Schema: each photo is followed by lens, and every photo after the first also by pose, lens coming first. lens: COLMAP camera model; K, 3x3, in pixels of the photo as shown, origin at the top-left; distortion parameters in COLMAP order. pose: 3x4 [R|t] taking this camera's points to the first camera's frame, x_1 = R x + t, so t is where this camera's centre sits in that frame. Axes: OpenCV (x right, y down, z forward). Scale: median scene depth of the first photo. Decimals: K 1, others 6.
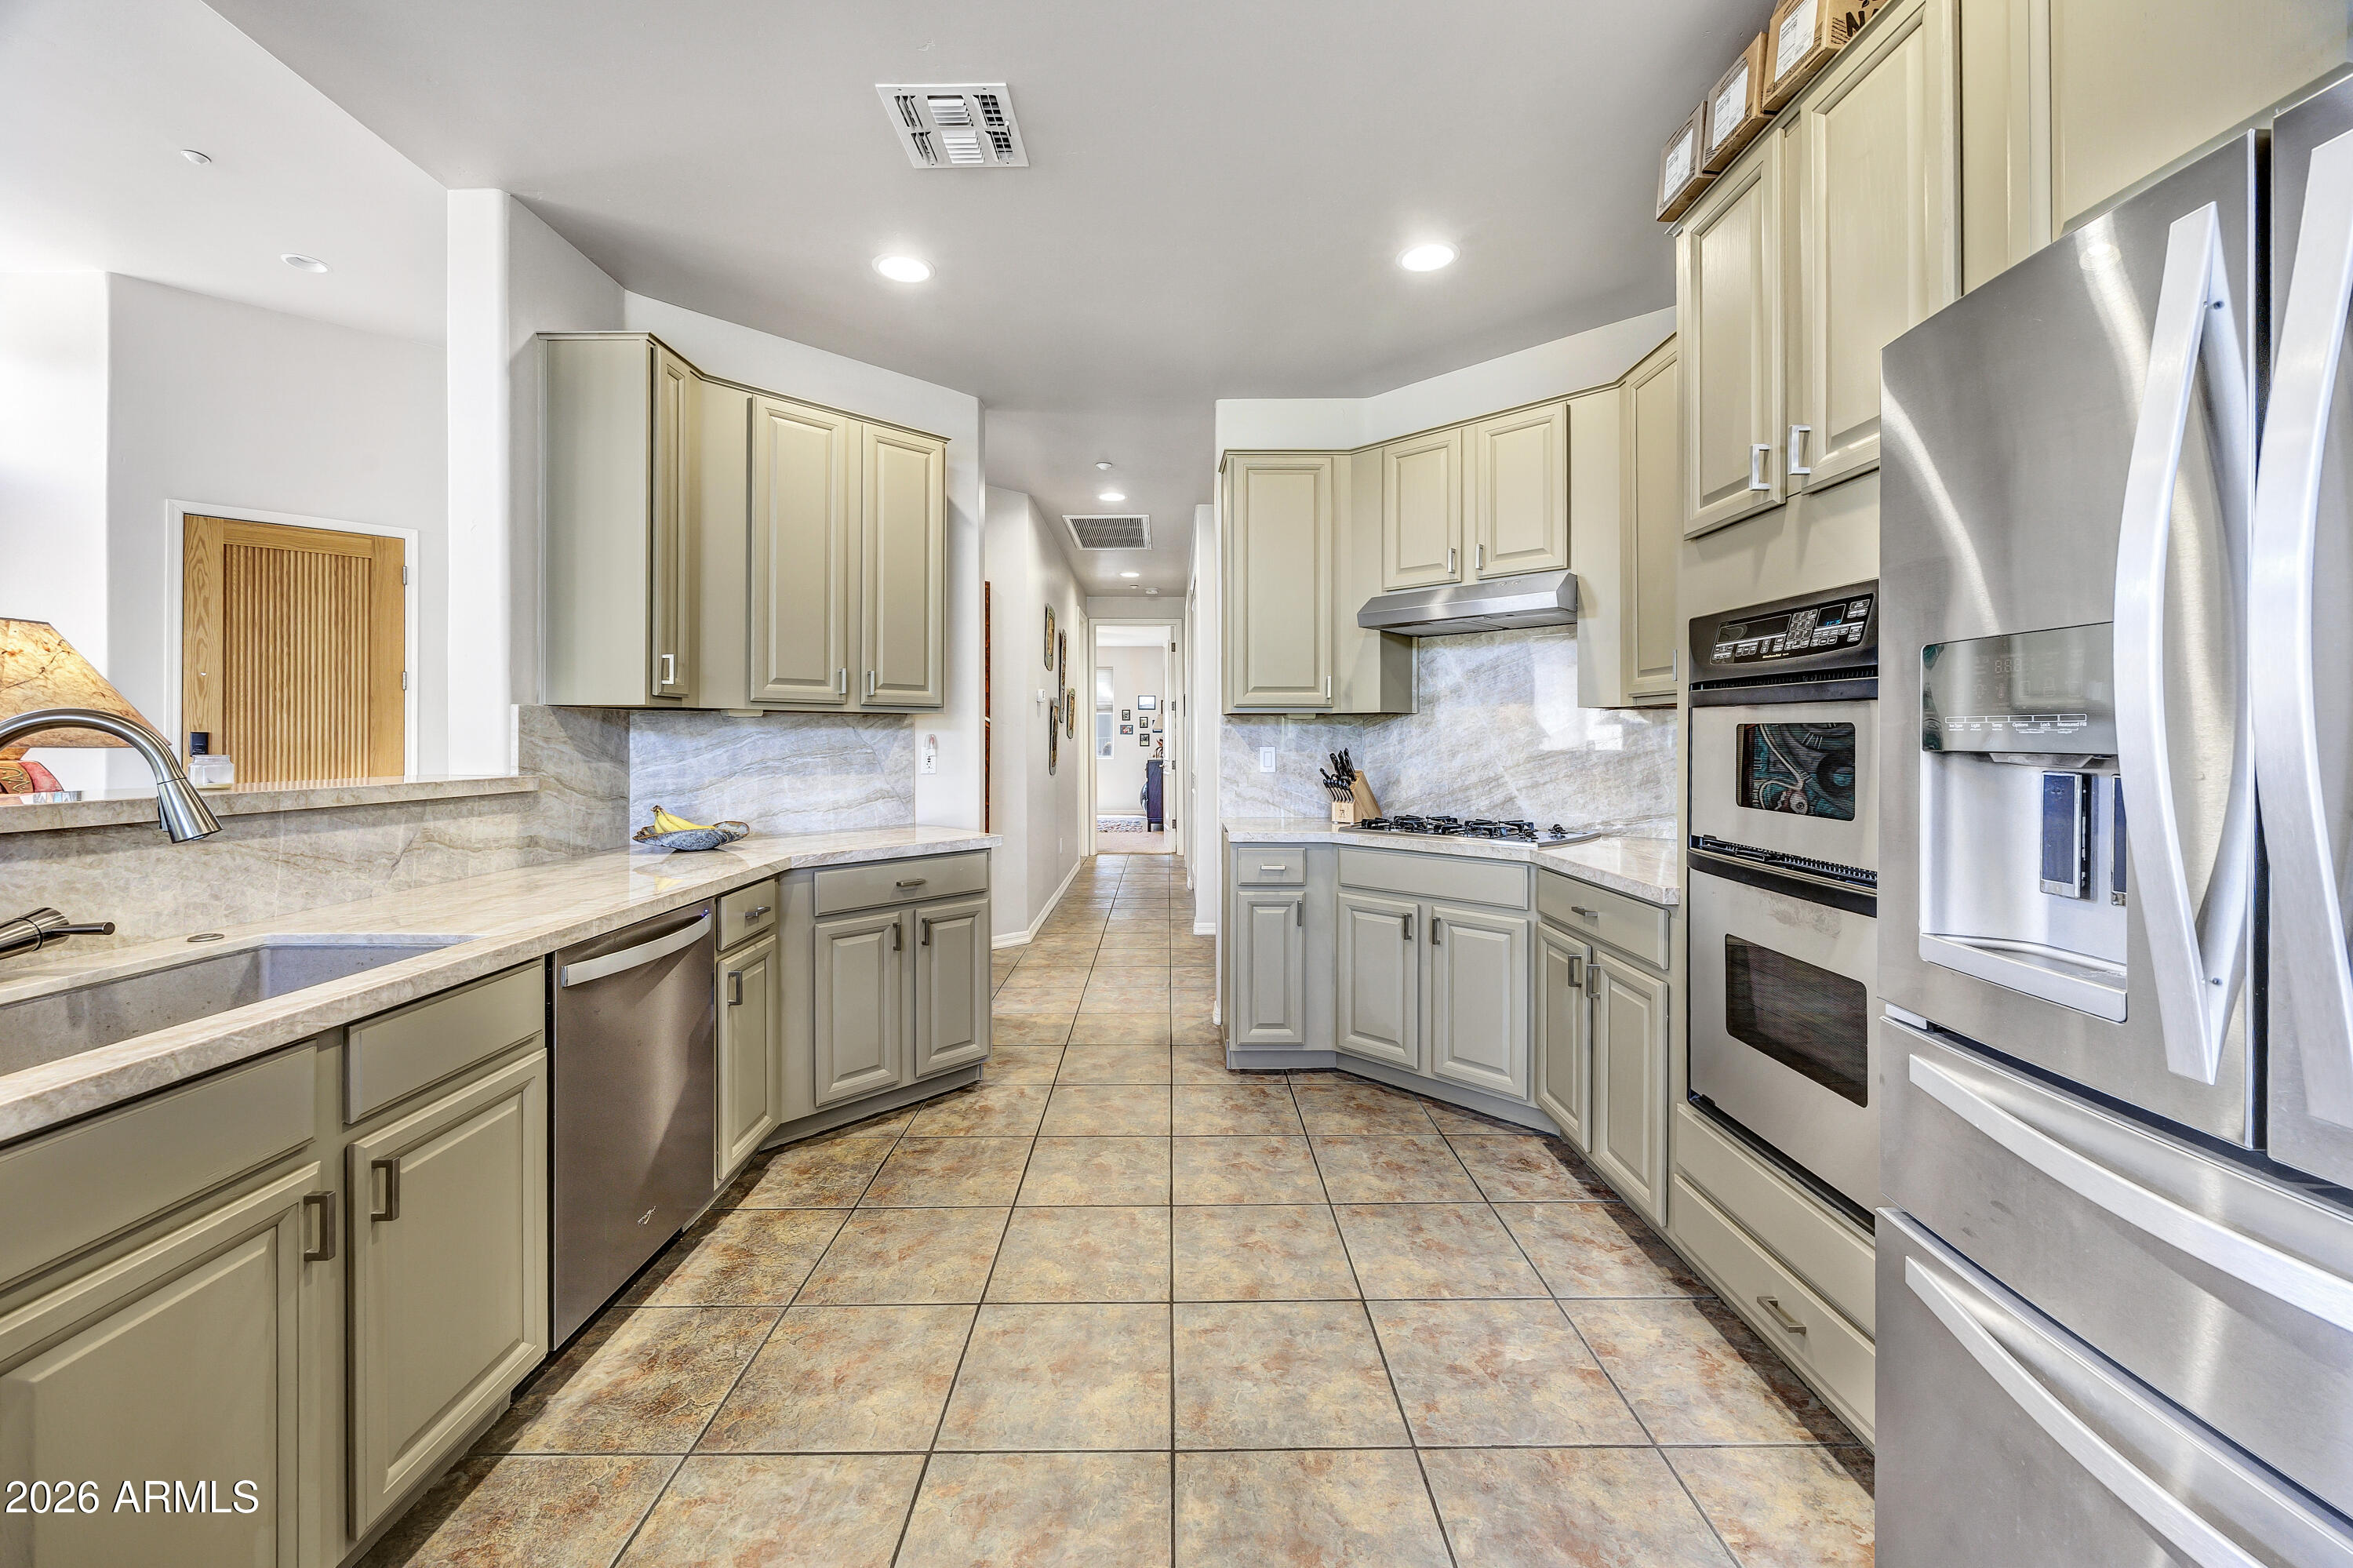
lens RADIAL K [[916.8, 0, 1182.7], [0, 916.8, 728.8], [0, 0, 1]] dist [-0.001664, -0.000453]
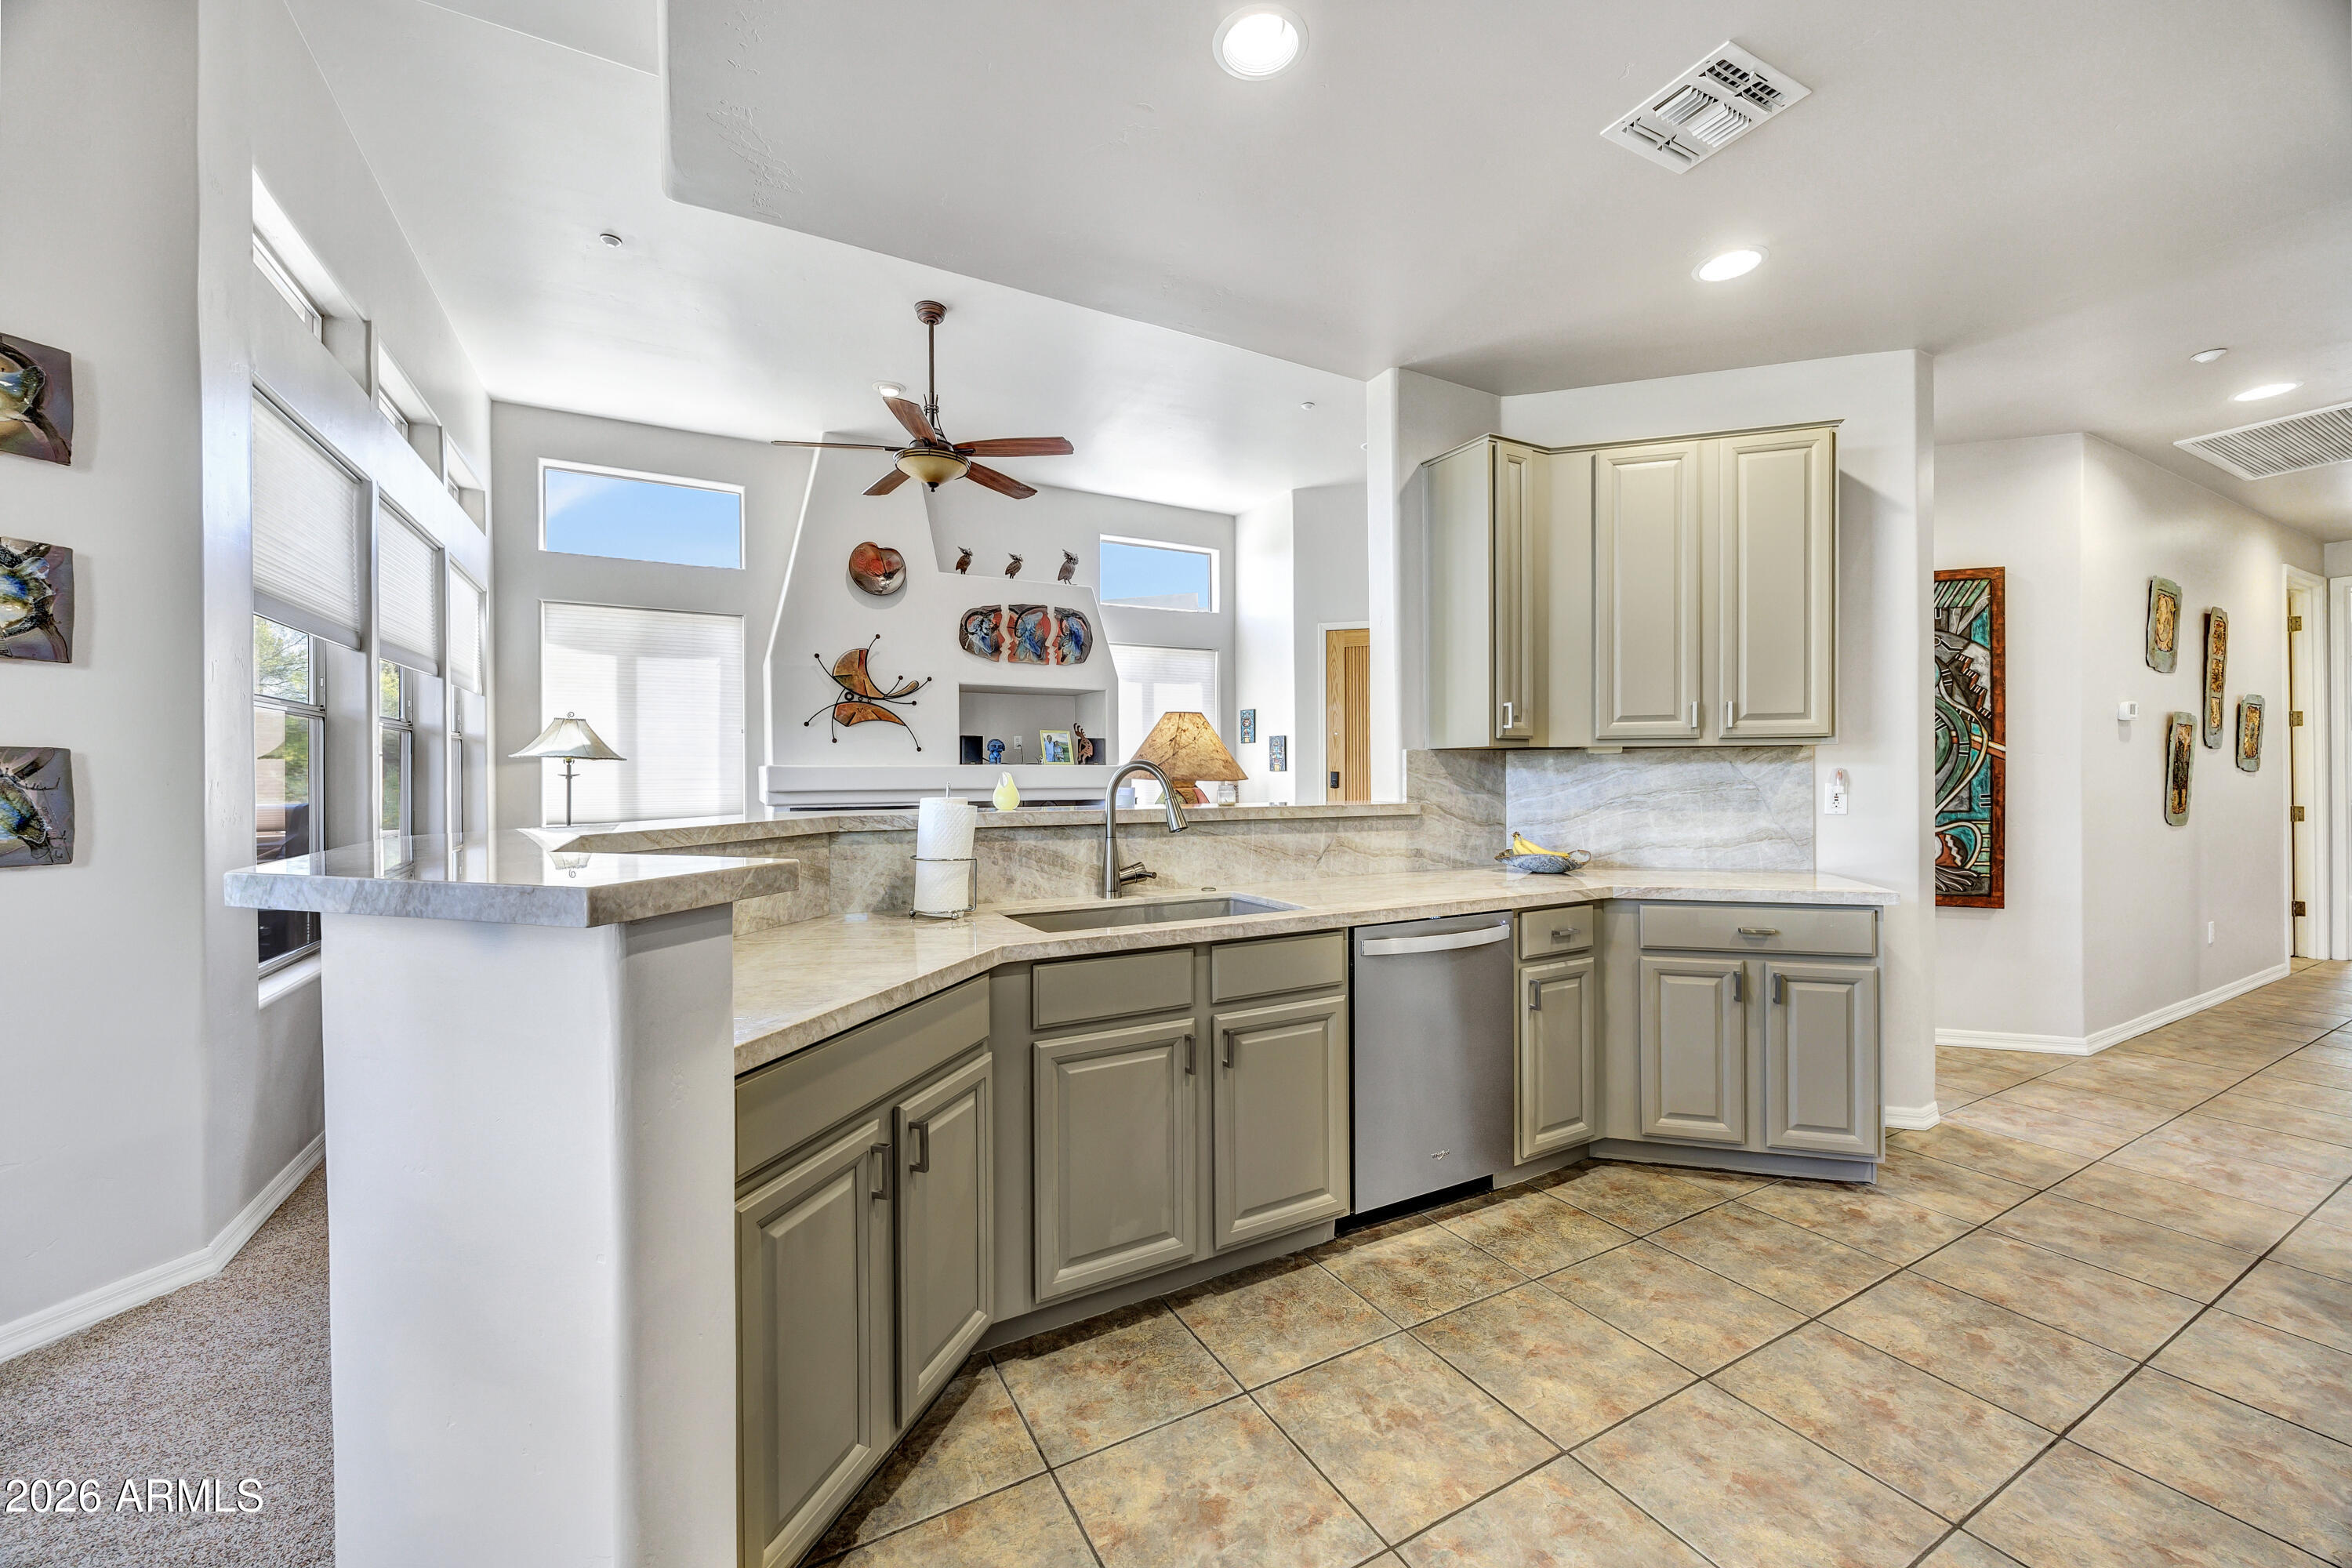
lens RADIAL K [[916.3, 0, 1183.4], [0, 916.3, 778.4], [0, 0, 1]] dist [-0.001664, -0.000453]
pose [[0.470464, 0.000990, -0.882419, 0.281068], [0.013266, 0.999878, 0.008194, 0.000452], [0.882319, -0.015561, 0.470394, 0.081017]]
